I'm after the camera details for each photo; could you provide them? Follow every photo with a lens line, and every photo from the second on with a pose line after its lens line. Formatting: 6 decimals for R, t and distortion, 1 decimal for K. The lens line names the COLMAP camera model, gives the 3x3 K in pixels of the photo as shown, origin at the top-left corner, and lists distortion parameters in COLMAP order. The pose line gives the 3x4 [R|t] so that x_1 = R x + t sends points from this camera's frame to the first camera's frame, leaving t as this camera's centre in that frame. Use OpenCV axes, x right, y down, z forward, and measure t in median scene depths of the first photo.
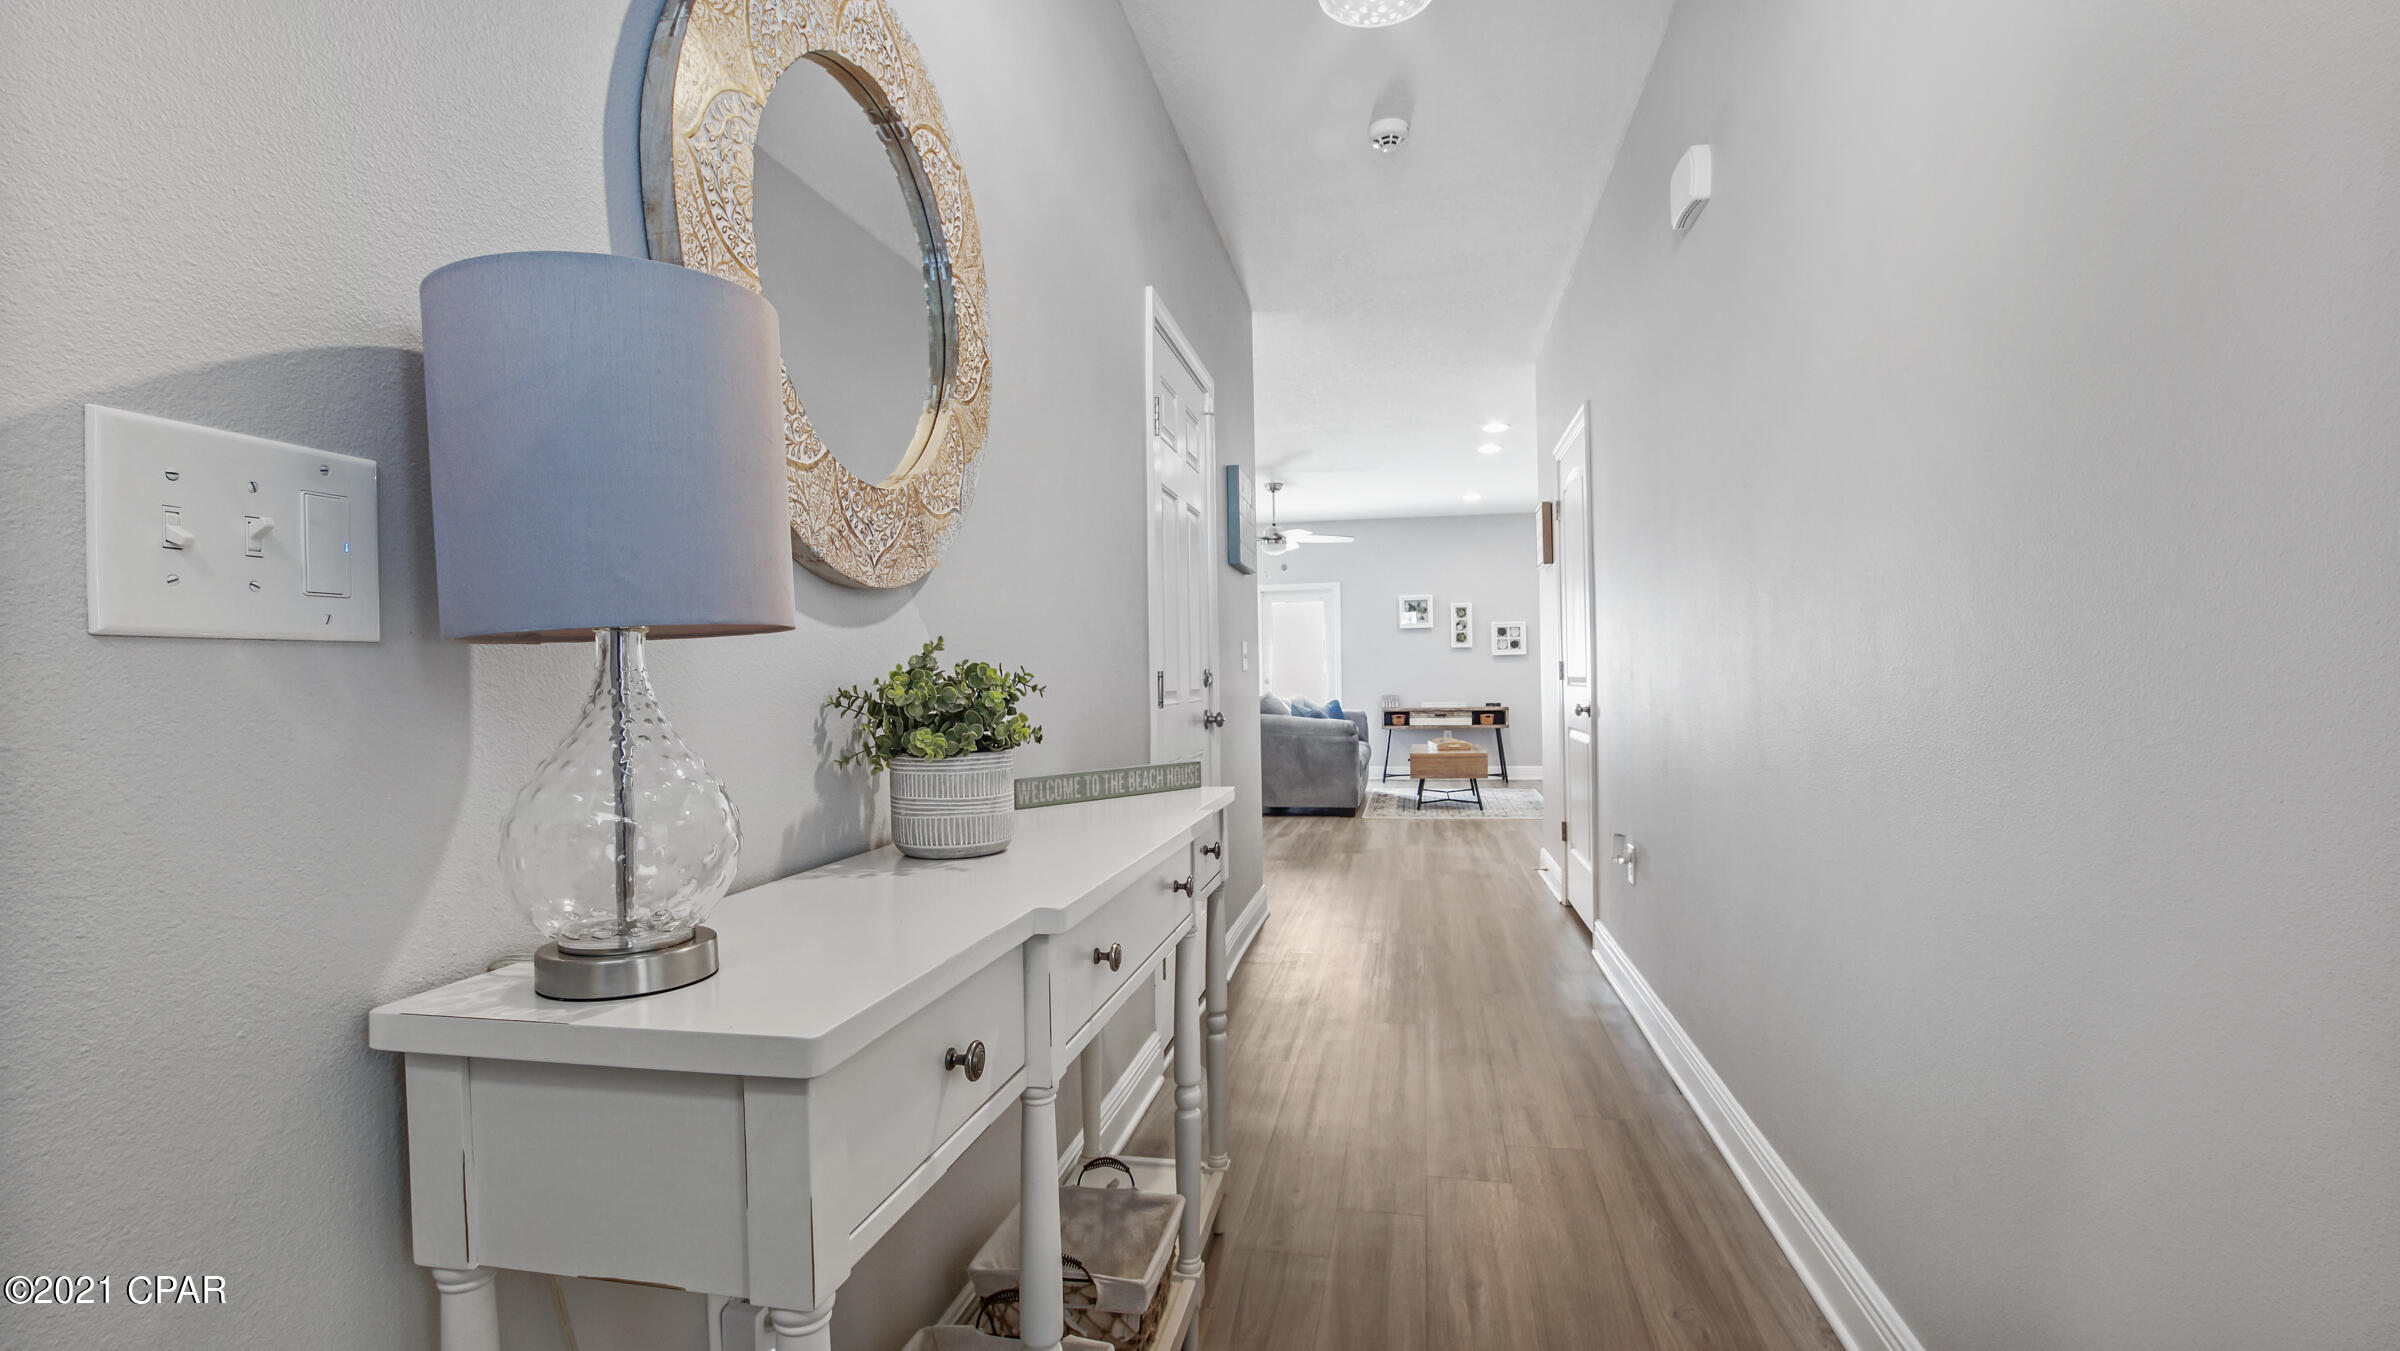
lens RADIAL K [[1097.6, 0, 1198.7], [0, 1097.6, 694.5], [0, 0, 1]] dist [-0.040917, 0.007456]
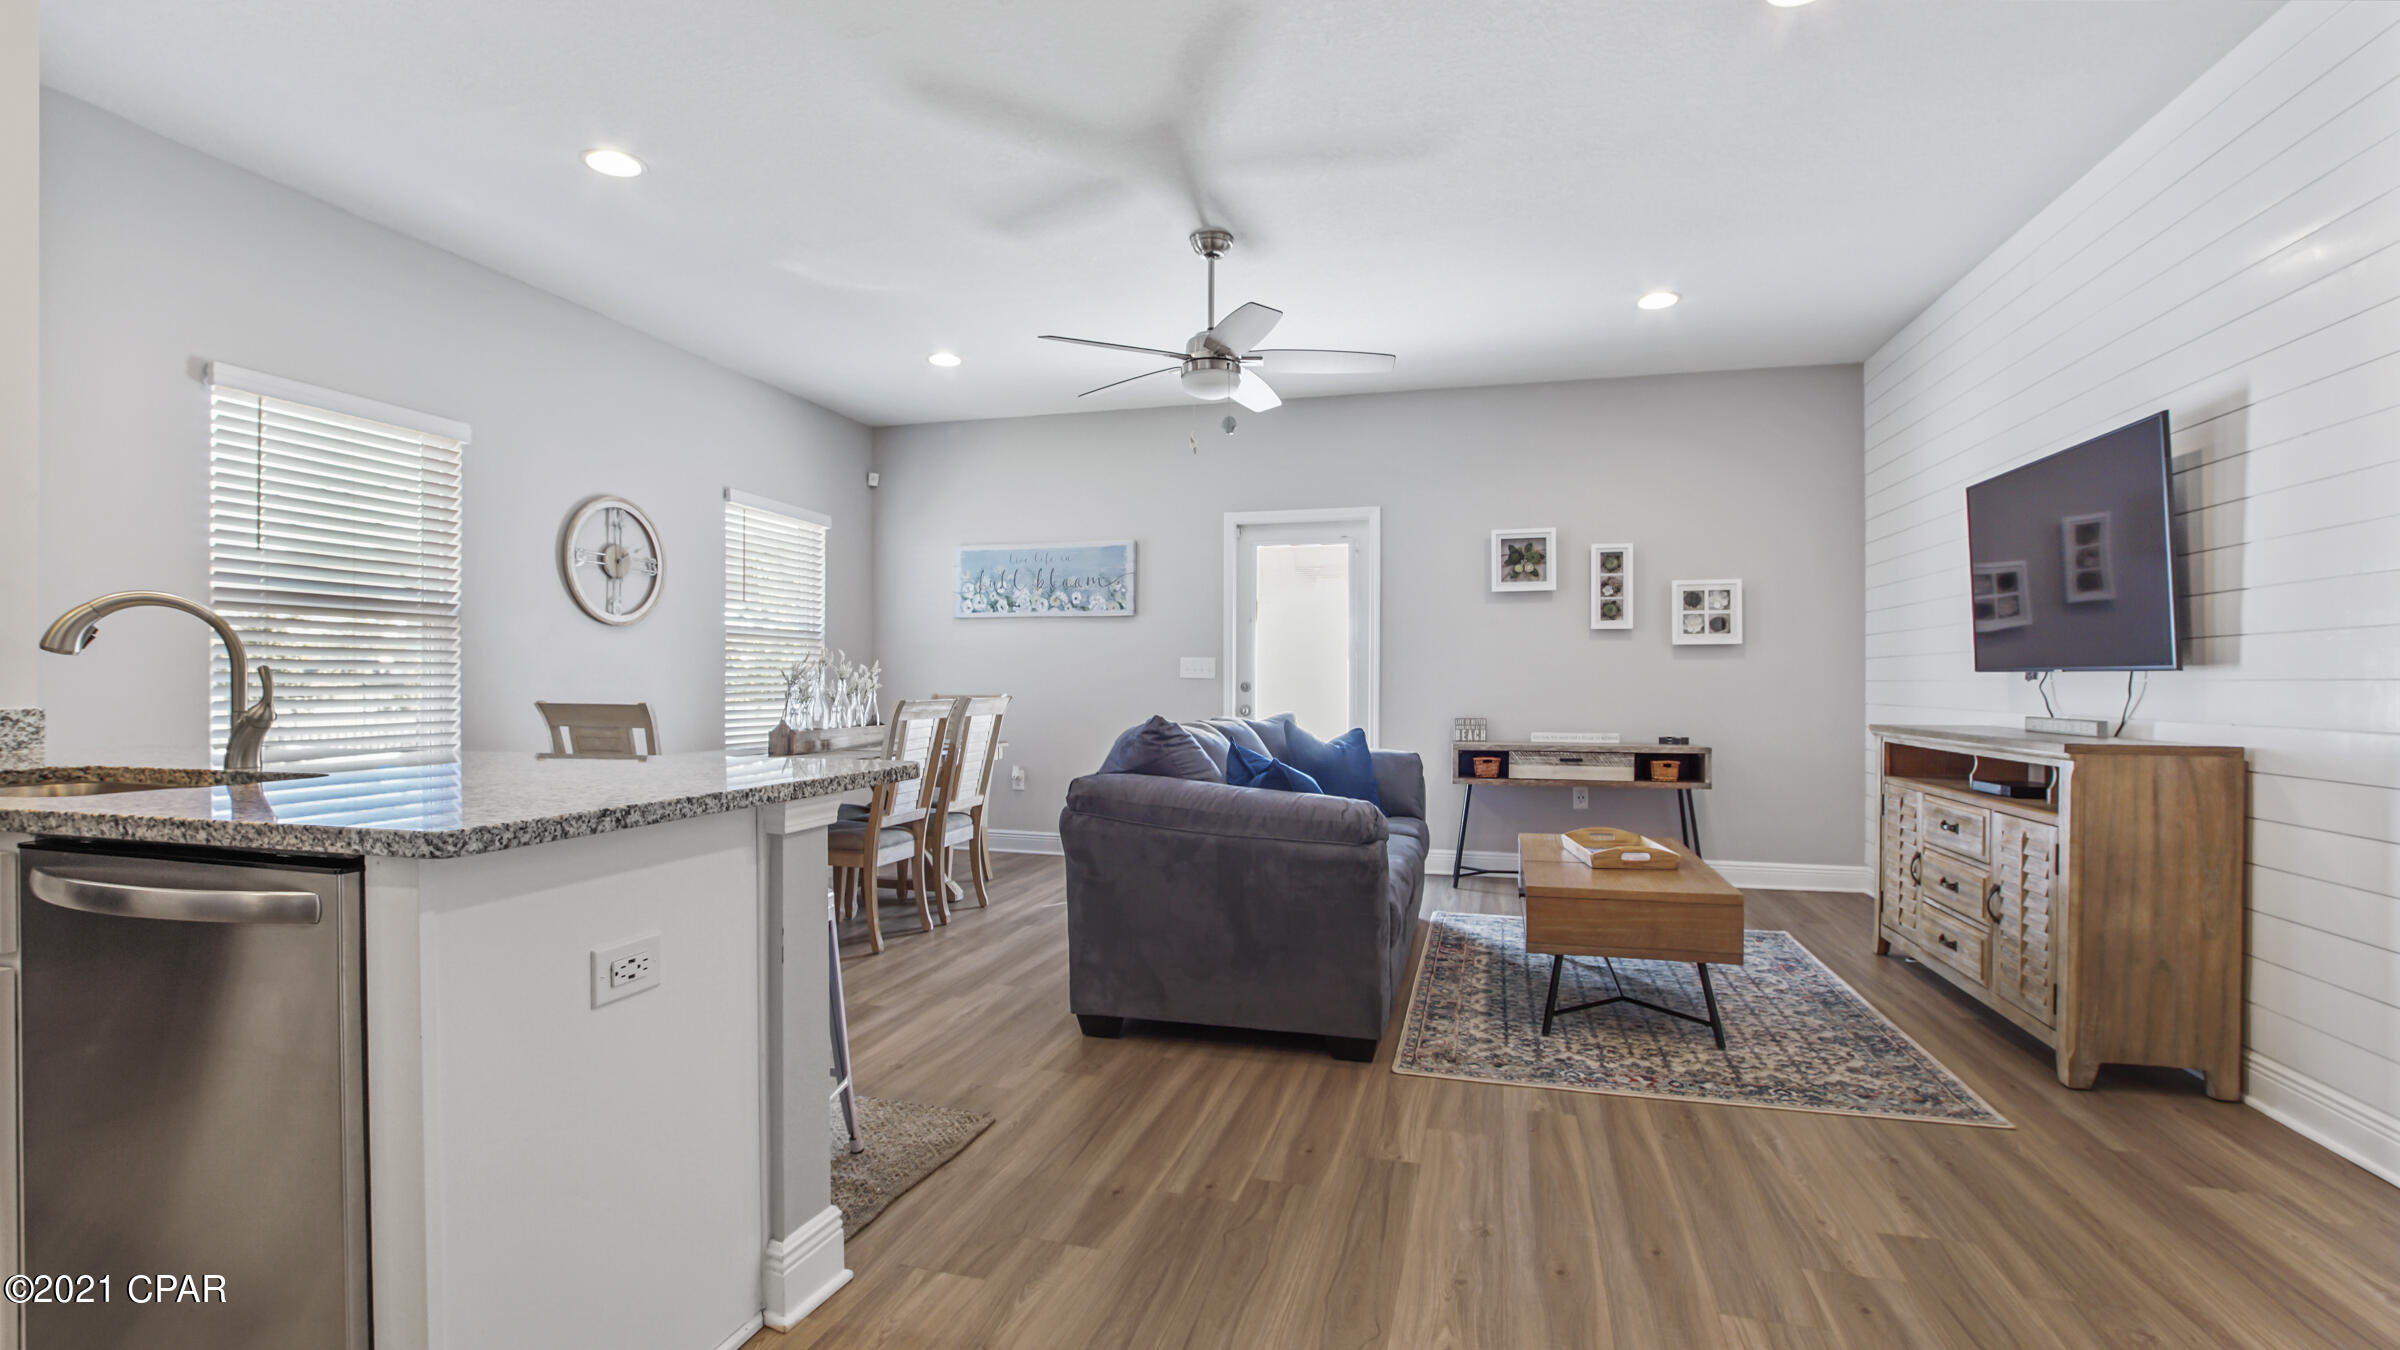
lens RADIAL K [[1089.6, 0, 1208.1], [0, 1089.6, 700.6], [0, 0, 1]] dist [-0.000228, 0.000055]
pose [[0.998130, 0.018314, -0.058325, 0.081151], [-0.018127, 0.999829, 0.003738, -0.007613], [0.058383, -0.002674, 0.998291, 0.482385]]
